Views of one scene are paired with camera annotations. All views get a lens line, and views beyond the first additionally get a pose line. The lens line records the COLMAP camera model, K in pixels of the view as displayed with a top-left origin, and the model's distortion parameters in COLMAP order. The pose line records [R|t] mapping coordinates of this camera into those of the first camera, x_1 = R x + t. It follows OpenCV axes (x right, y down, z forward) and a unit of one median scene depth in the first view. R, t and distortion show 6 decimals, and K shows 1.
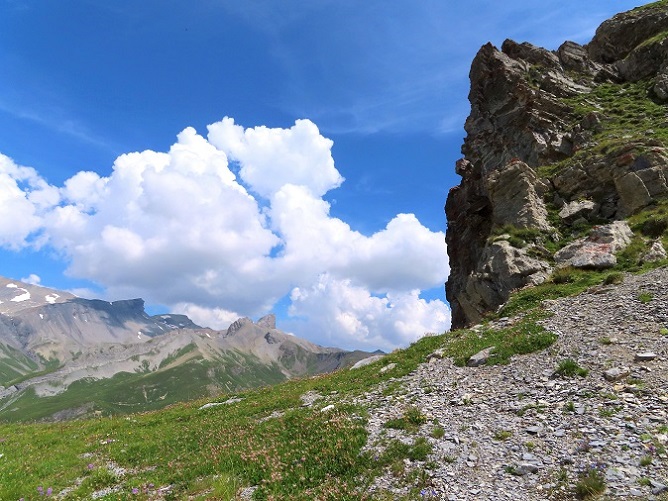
lens RADIAL K [[484.3, 0, 337.5], [0, 484.3, 253.2], [0, 0, 1]] dist [0.007601, -0.007810]
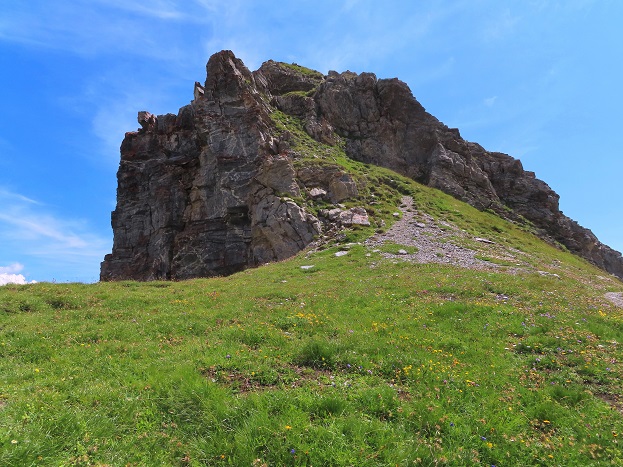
lens RADIAL K [[451.7, 0, 310.7], [0, 451.7, 235.1], [0, 0, 1]] dist [0.007601, -0.007810]
pose [[0.575166, 0.130645, 0.807537, -0.572092], [-0.194934, 0.980616, -0.019804, 0.069785], [-0.794471, -0.146026, 0.589484, -0.037224]]
